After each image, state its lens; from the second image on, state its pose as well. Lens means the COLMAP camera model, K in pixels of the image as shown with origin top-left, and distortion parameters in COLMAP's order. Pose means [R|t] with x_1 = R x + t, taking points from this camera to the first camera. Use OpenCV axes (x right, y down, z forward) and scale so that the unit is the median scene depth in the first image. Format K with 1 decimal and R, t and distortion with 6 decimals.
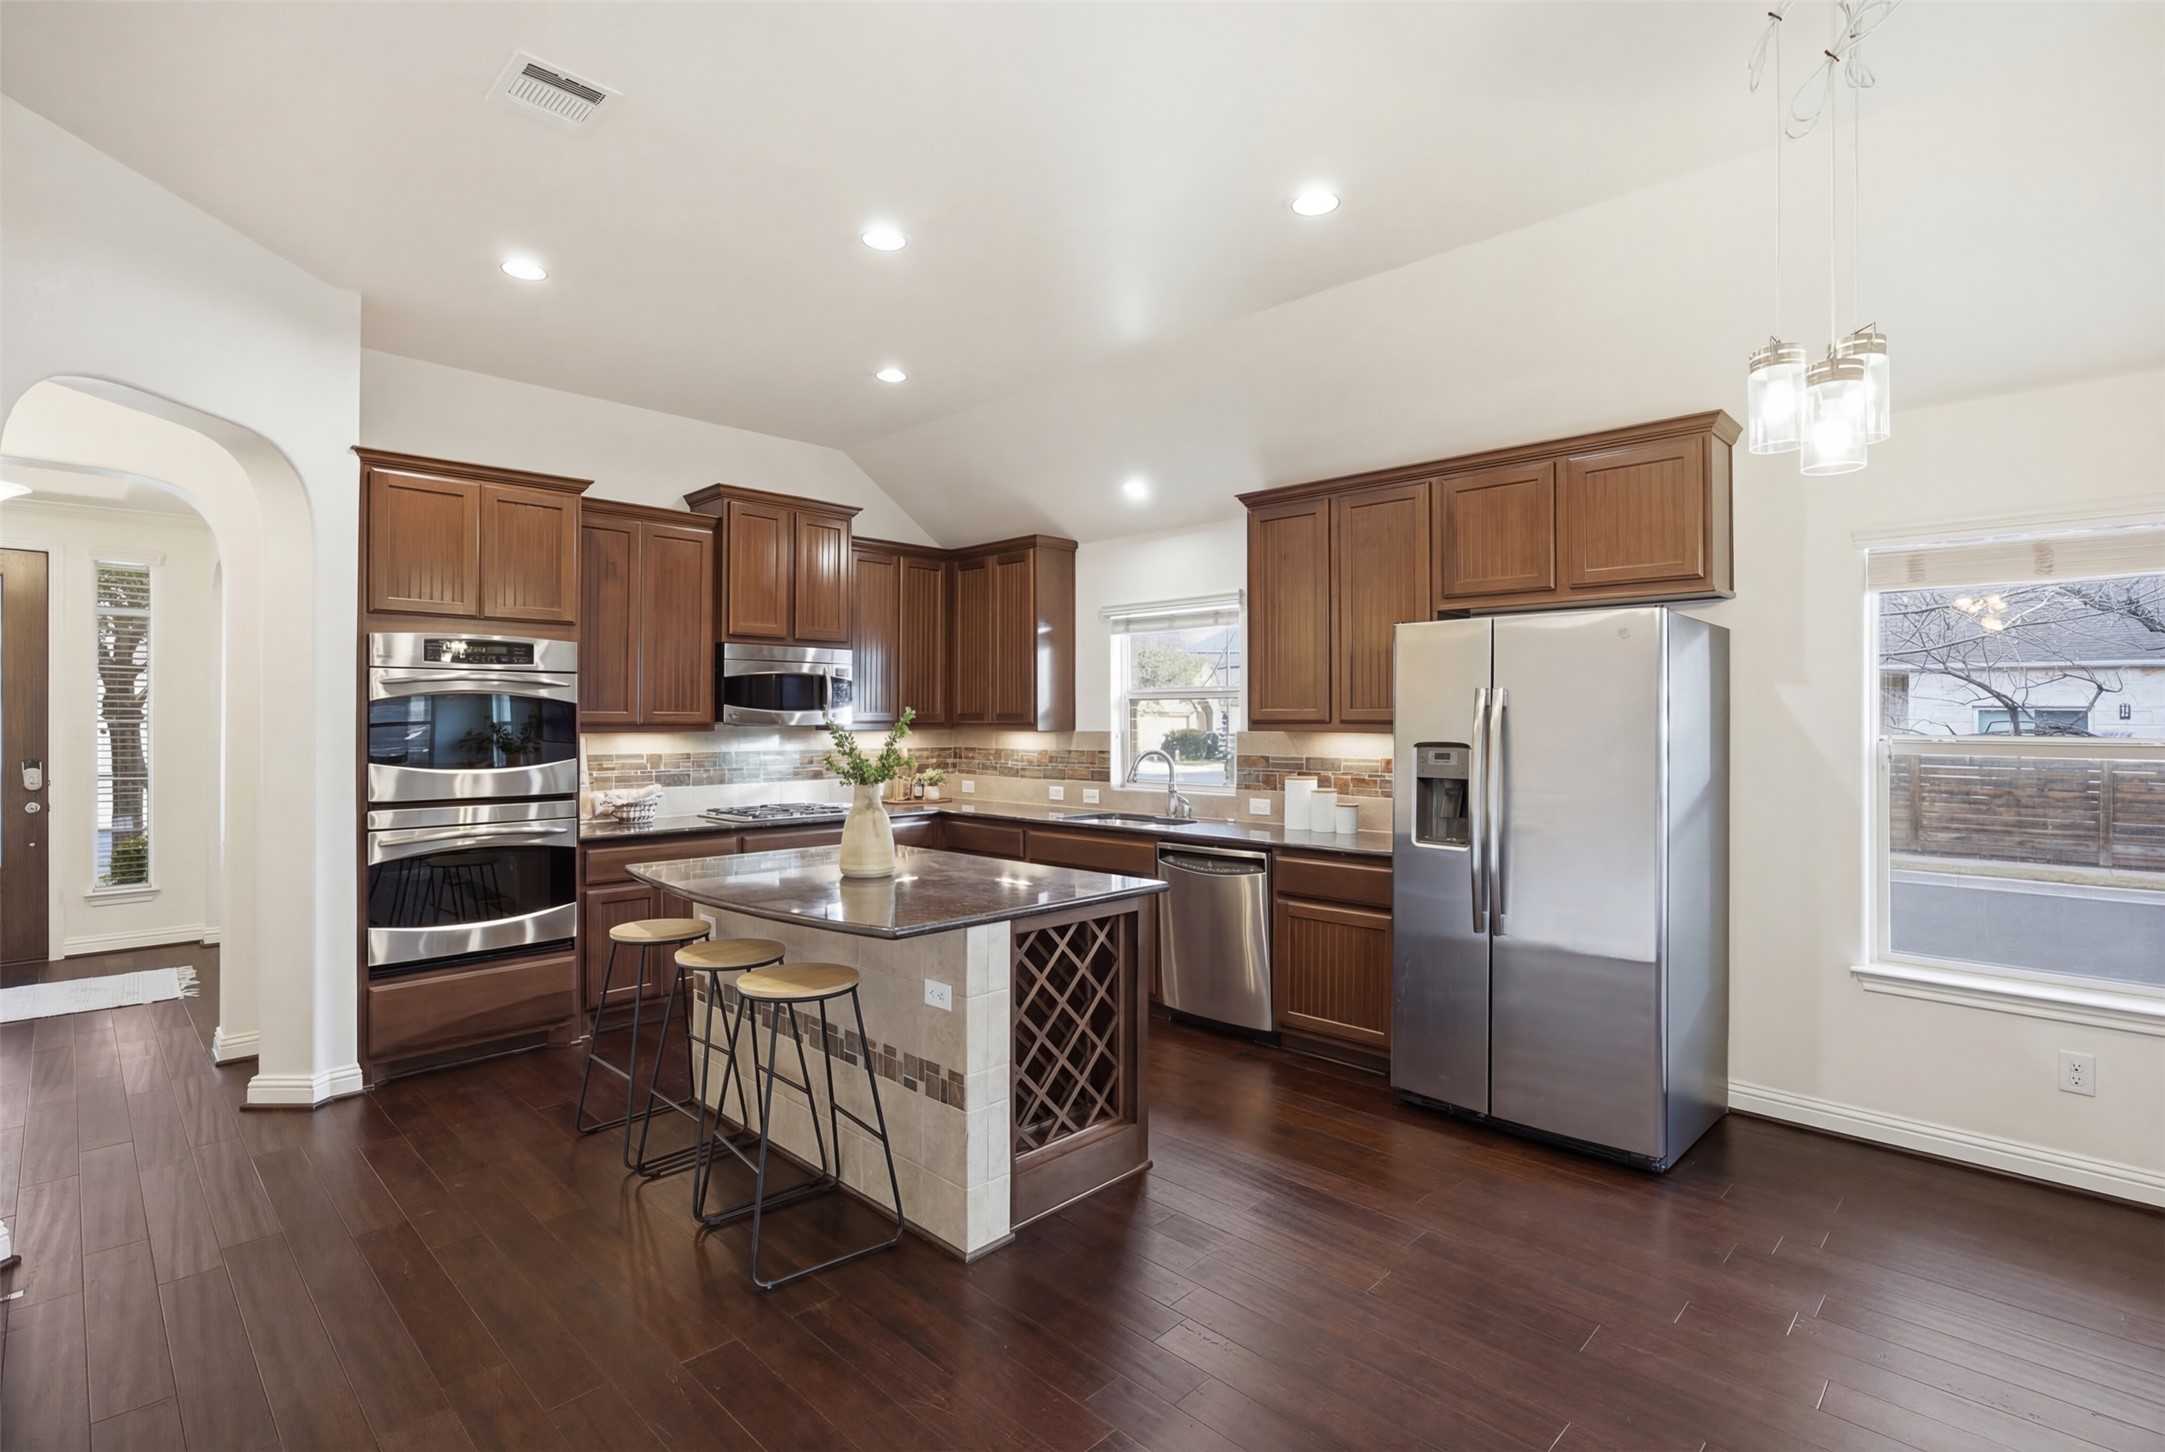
lens RADIAL K [[1039.0, 0, 1067.2], [0, 1039.0, 719.2], [0, 0, 1]] dist [0.017329, -0.005350]
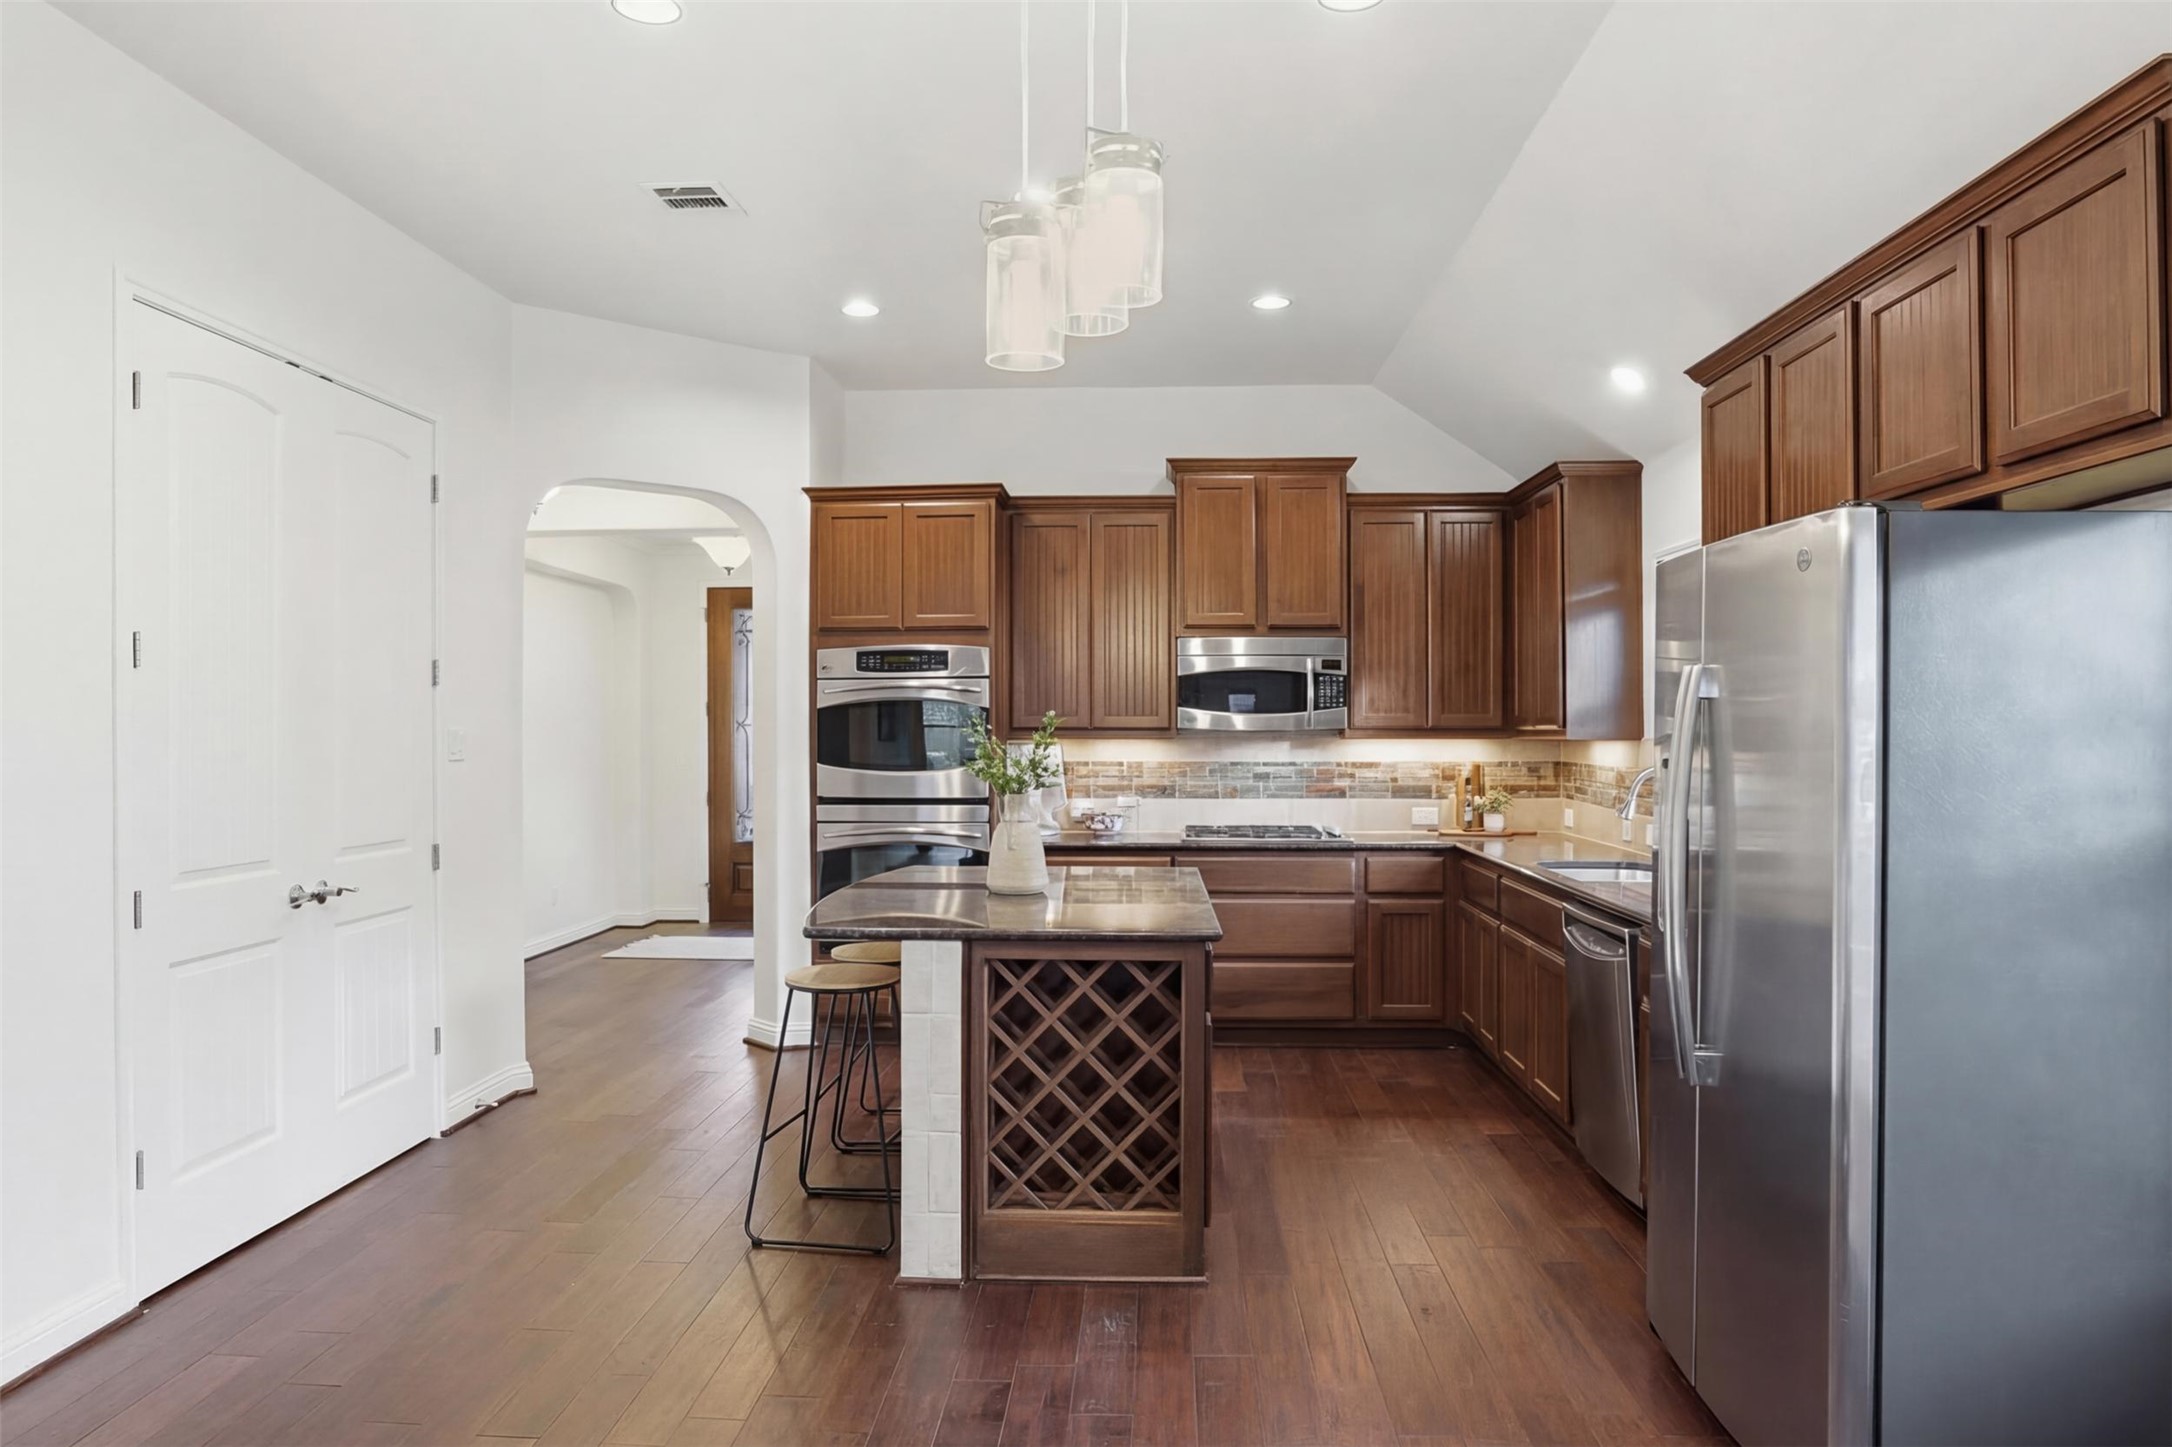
lens RADIAL K [[1415.6, 0, 1087.2], [0, 1415.6, 724.7], [0, 0, 1]] dist [0.000131, -0.000308]
pose [[0.685060, -0.000078, -0.728487, 0.500355], [0.001452, 0.999998, 0.001258, -0.000448], [0.728485, -0.001920, 0.685059, 0.116183]]
